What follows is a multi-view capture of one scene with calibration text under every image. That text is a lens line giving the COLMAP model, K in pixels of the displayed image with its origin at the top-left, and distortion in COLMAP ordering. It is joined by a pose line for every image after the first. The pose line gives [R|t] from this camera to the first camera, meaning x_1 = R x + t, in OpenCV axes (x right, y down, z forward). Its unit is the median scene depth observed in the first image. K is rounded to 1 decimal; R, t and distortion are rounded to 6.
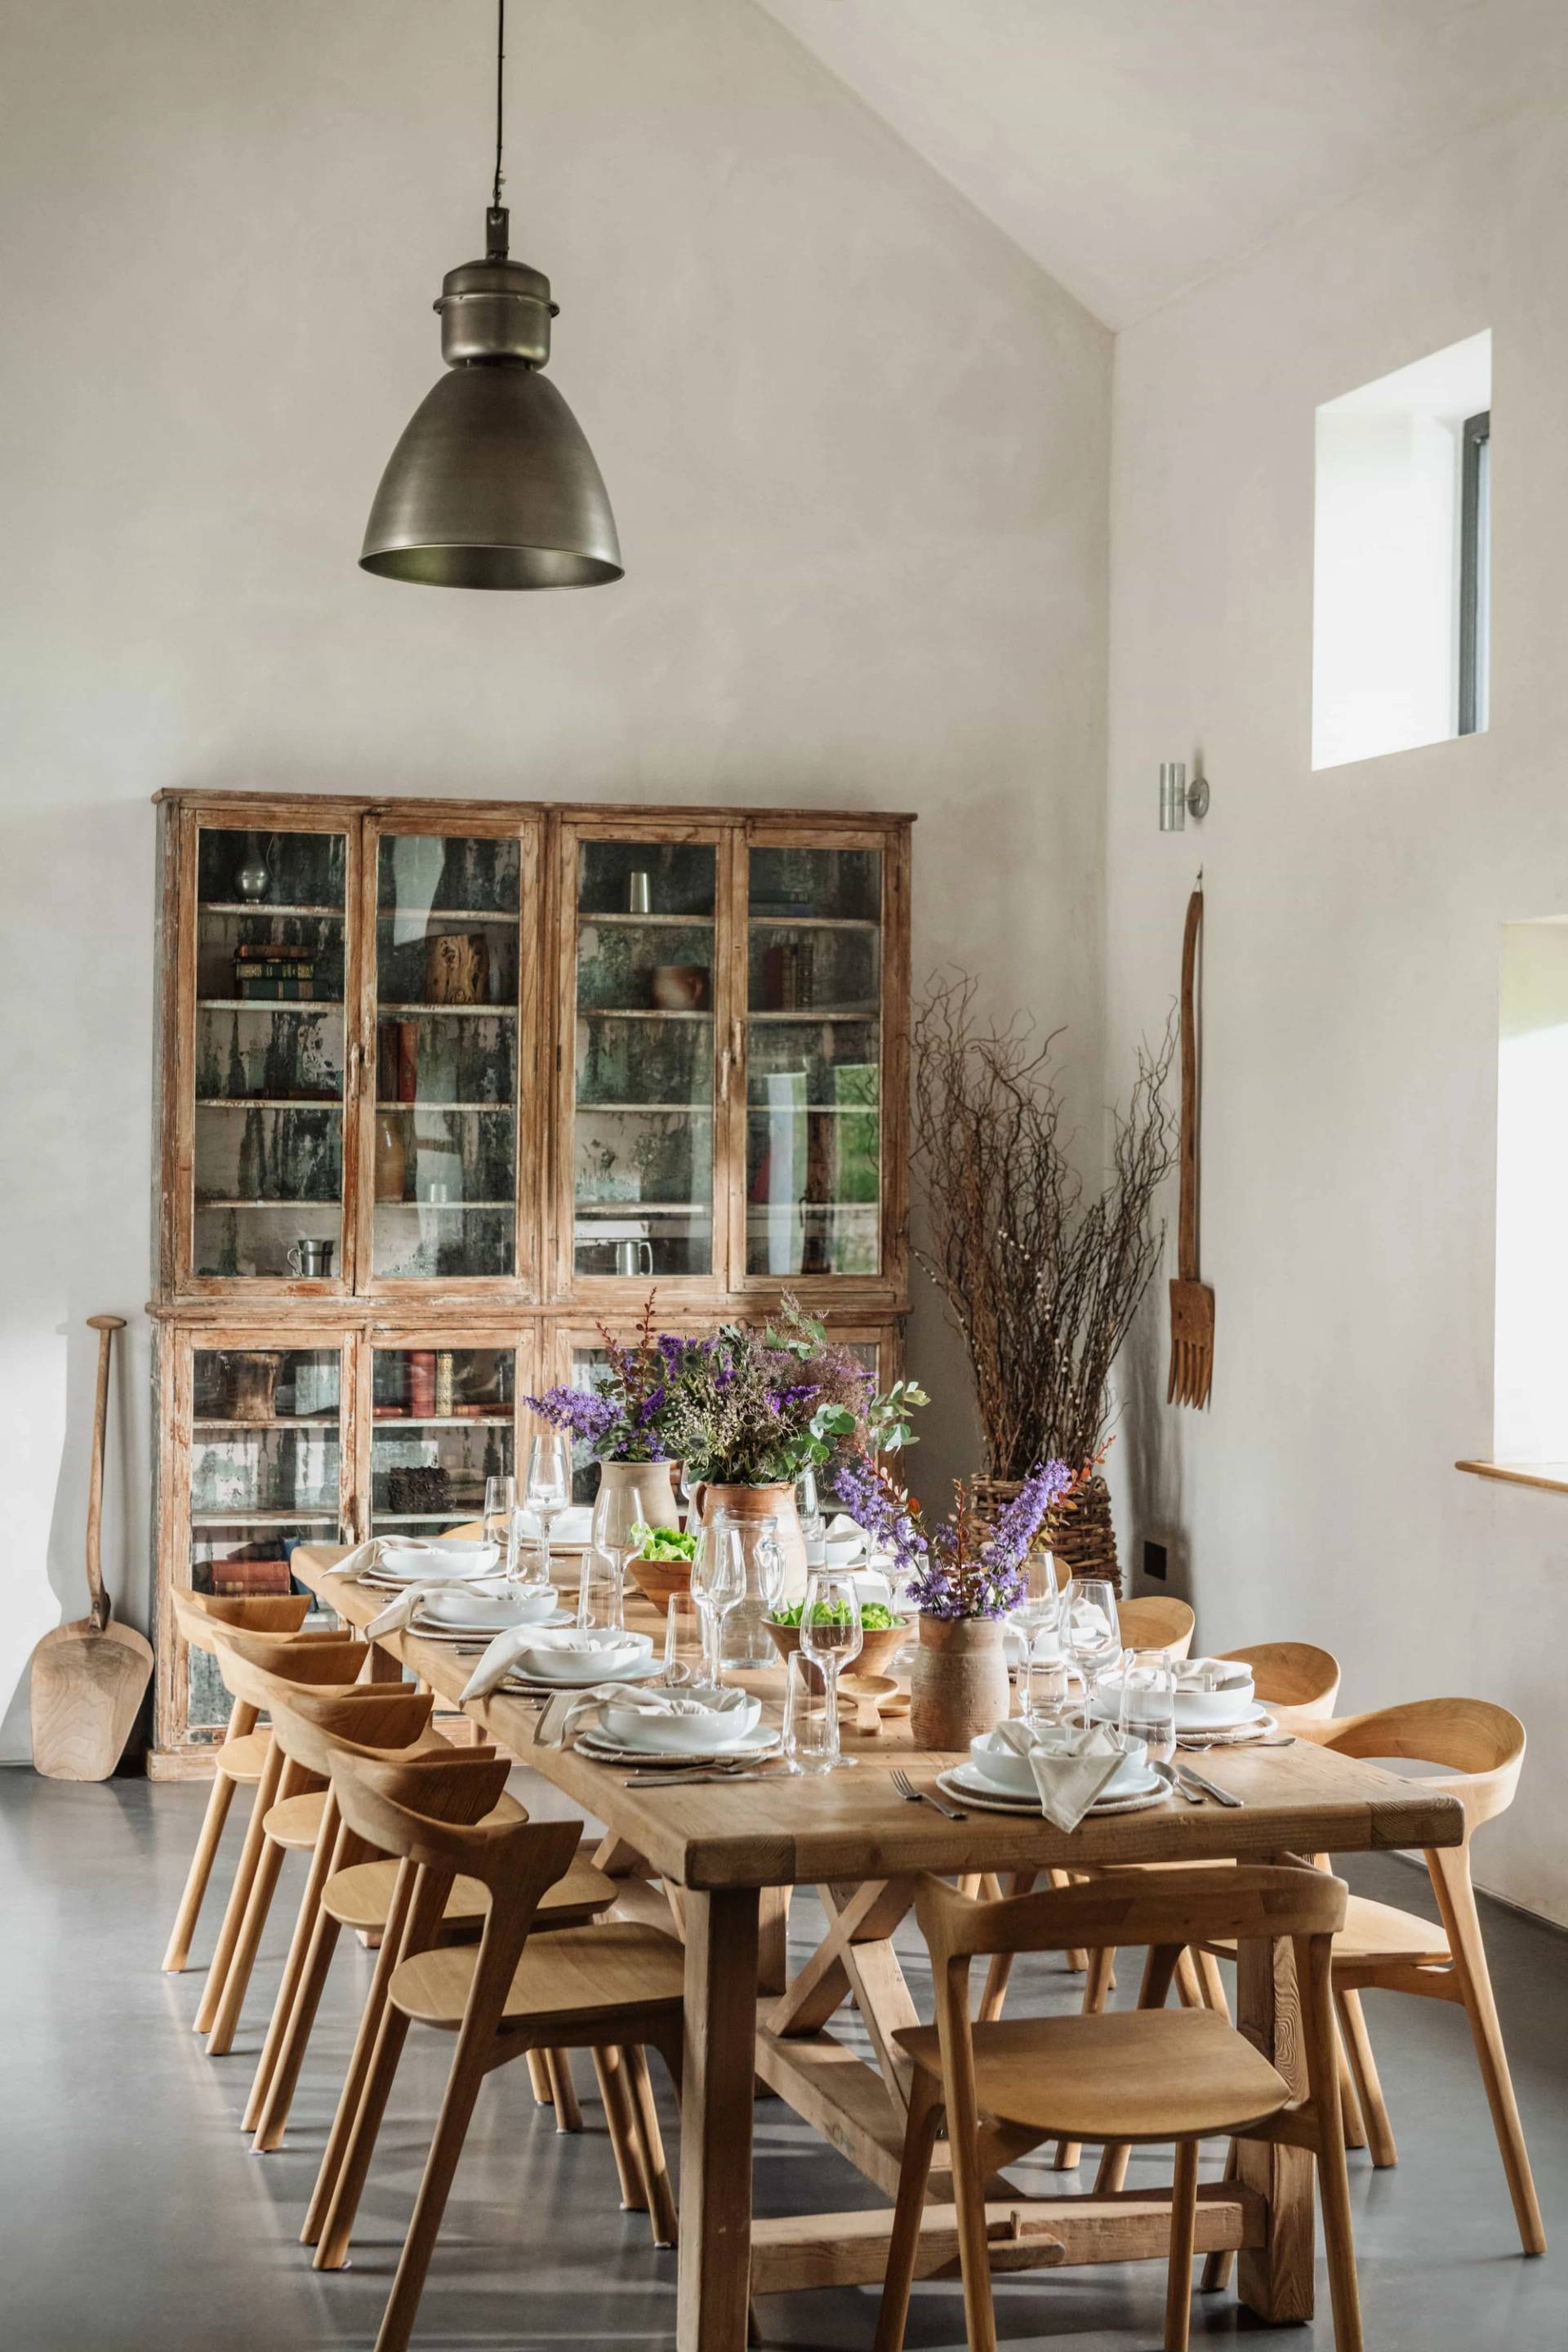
lens RADIAL K [[3604.2, 0, 784.0], [0, 3604.2, 1176.0], [0, 0, 1]] dist [-0.010194, -0.020636]
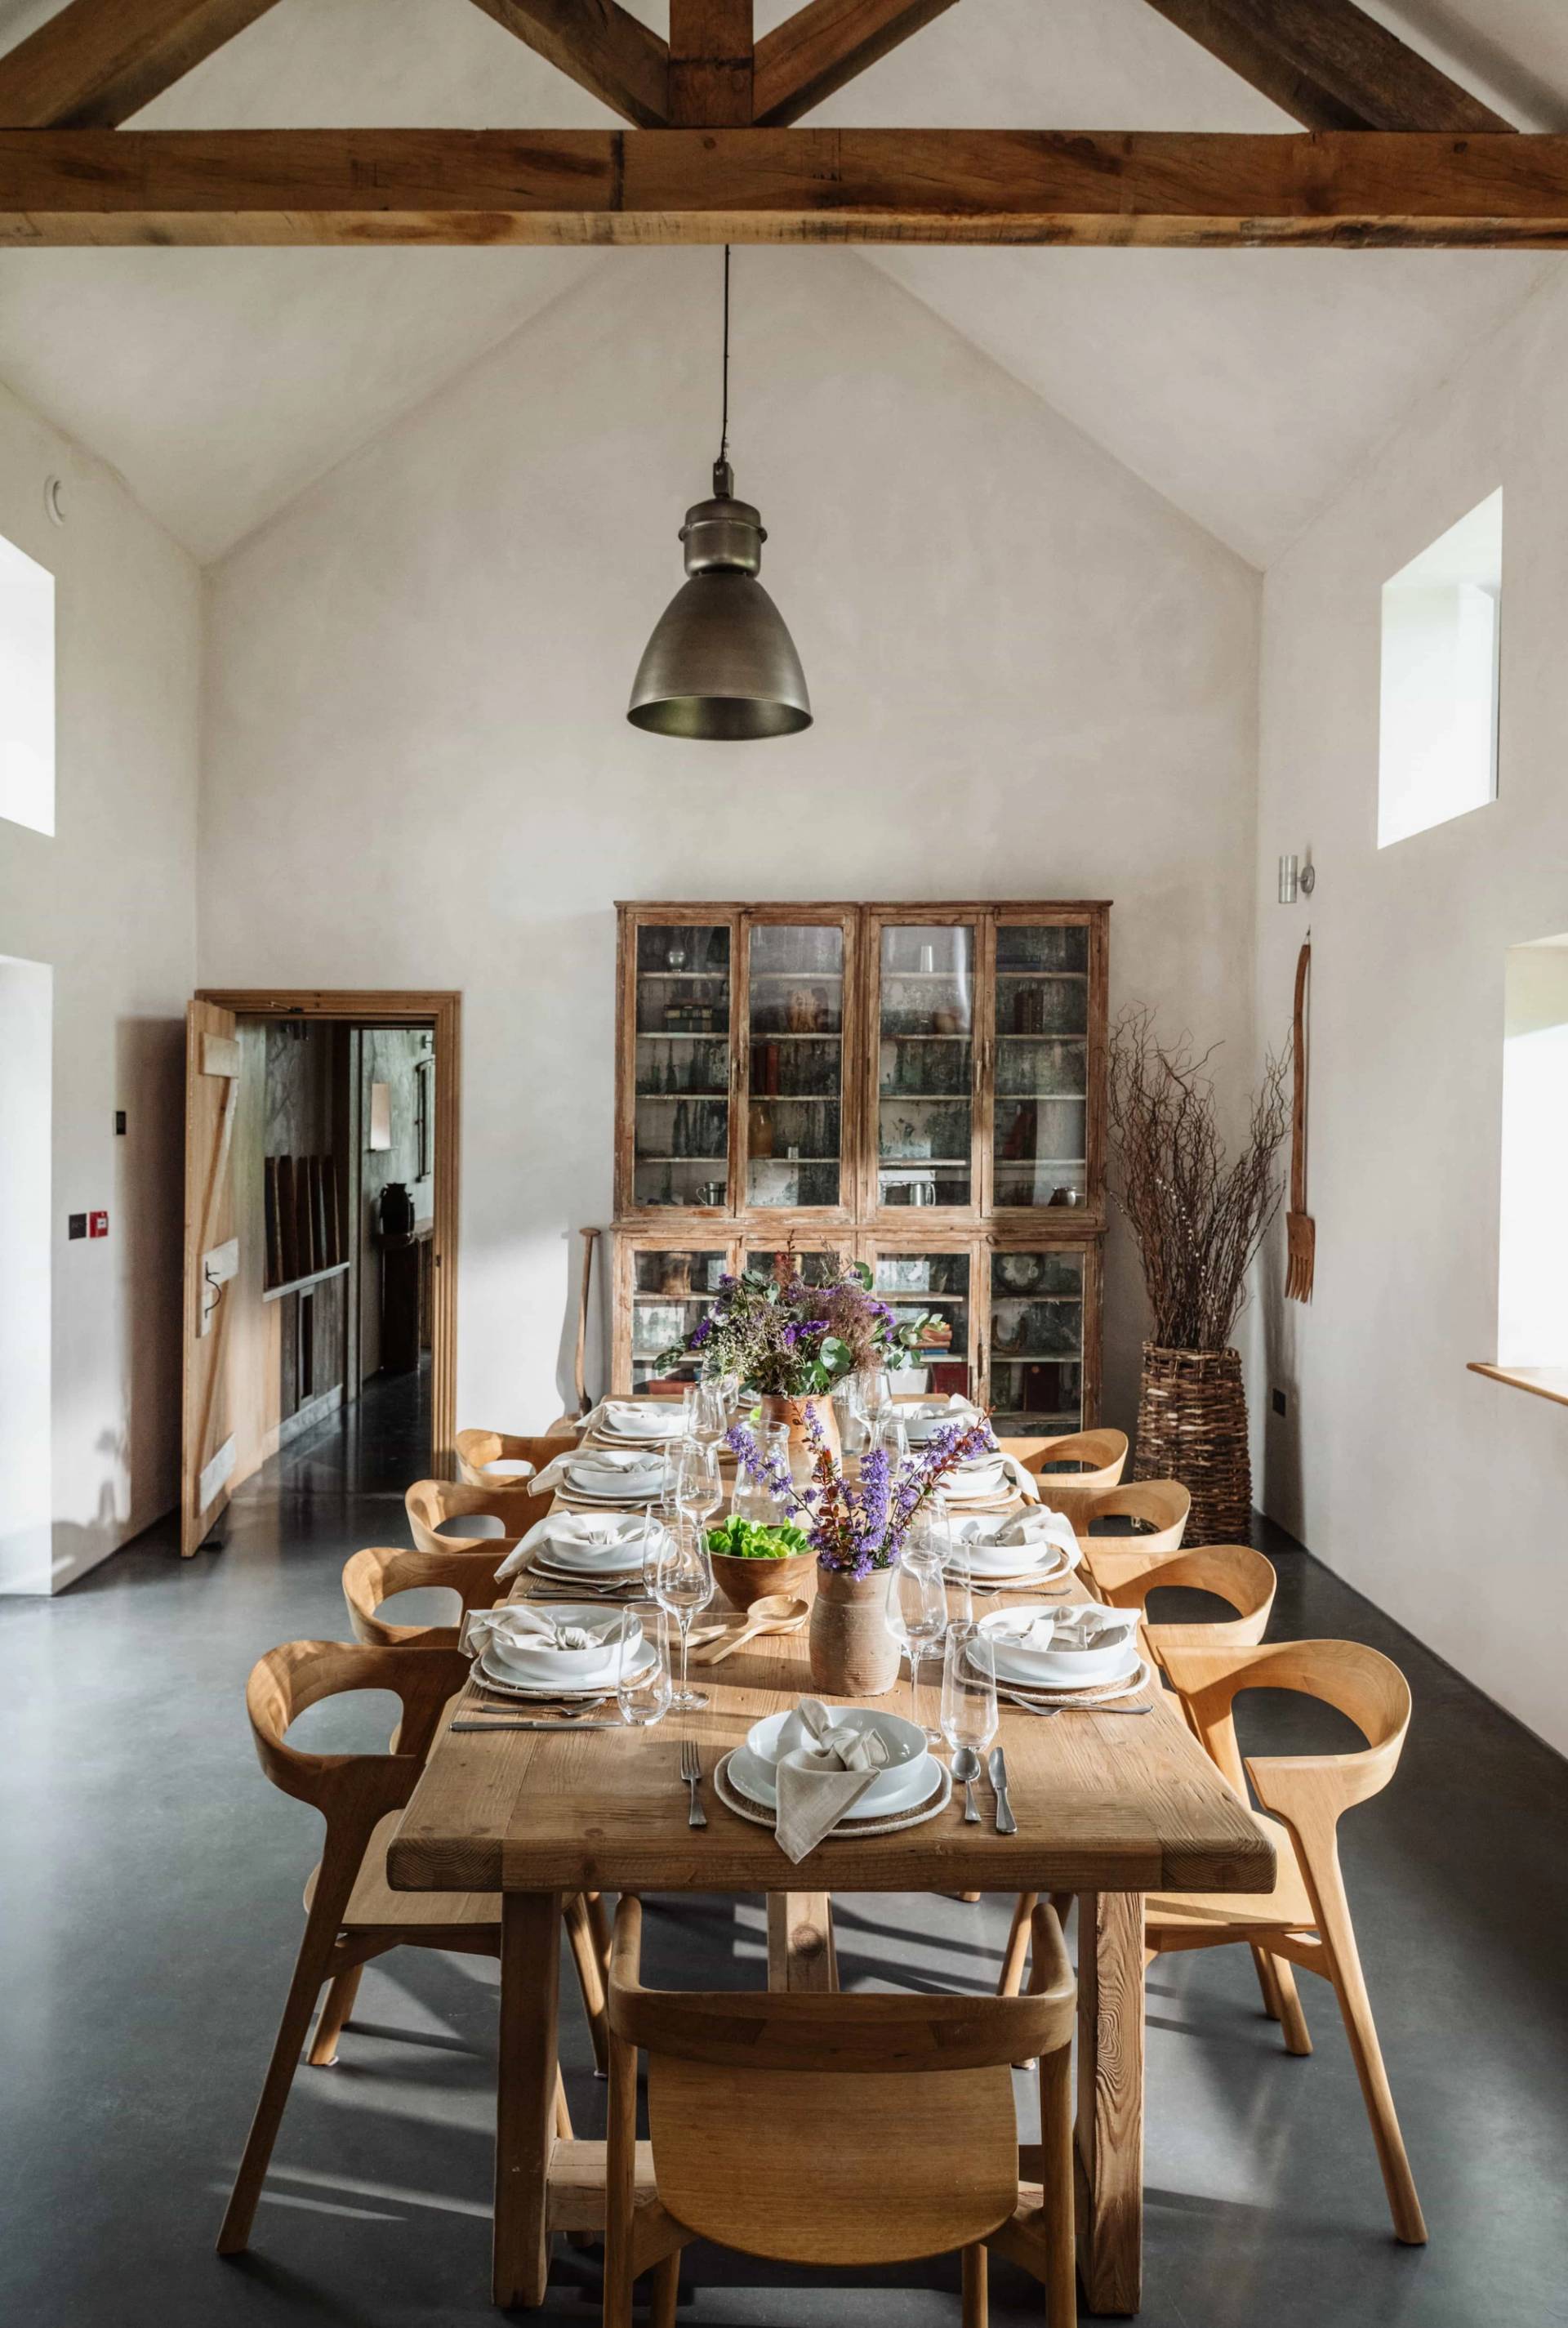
lens RADIAL K [[1708.2, 0, 687.6], [0, 1708.2, 1166.2], [0, 0, 1]] dist [-0.001184, -0.006126]
pose [[0.951616, 0.003834, -0.307267, 0.090512], [0.002087, 0.999818, 0.018939, -0.003635], [0.307284, -0.018663, 0.951435, 0.275177]]
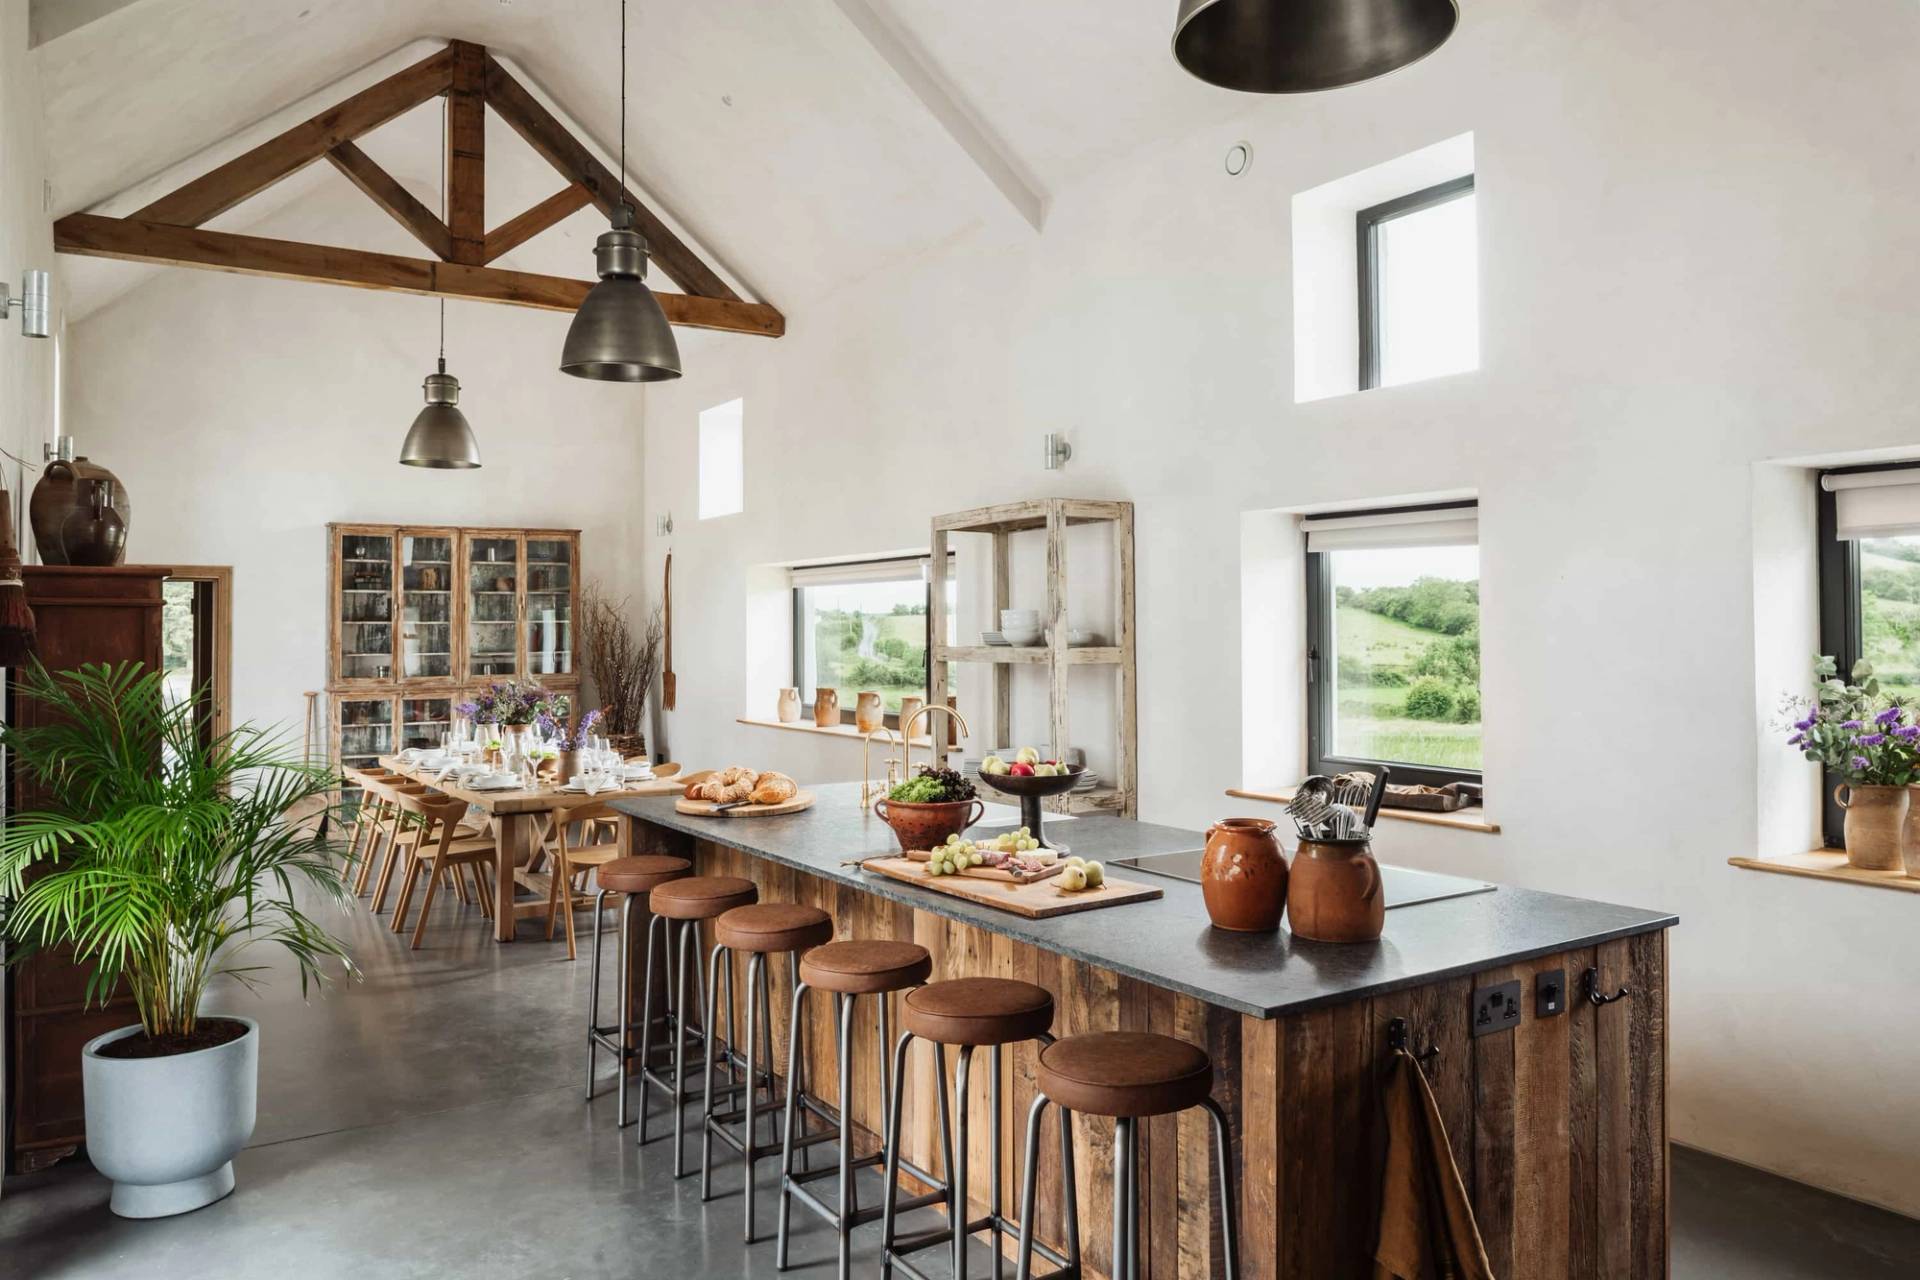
lens RADIAL K [[1411.4, 0, 969.2], [0, 1411.4, 603.8], [0, 0, 1]] dist [0.003020, -0.001453]
pose [[0.962108, -0.010651, 0.272461, 0.026600], [0.018778, 0.999453, -0.027237, 0.006738], [-0.272022, 0.031321, 0.961781, -0.320671]]
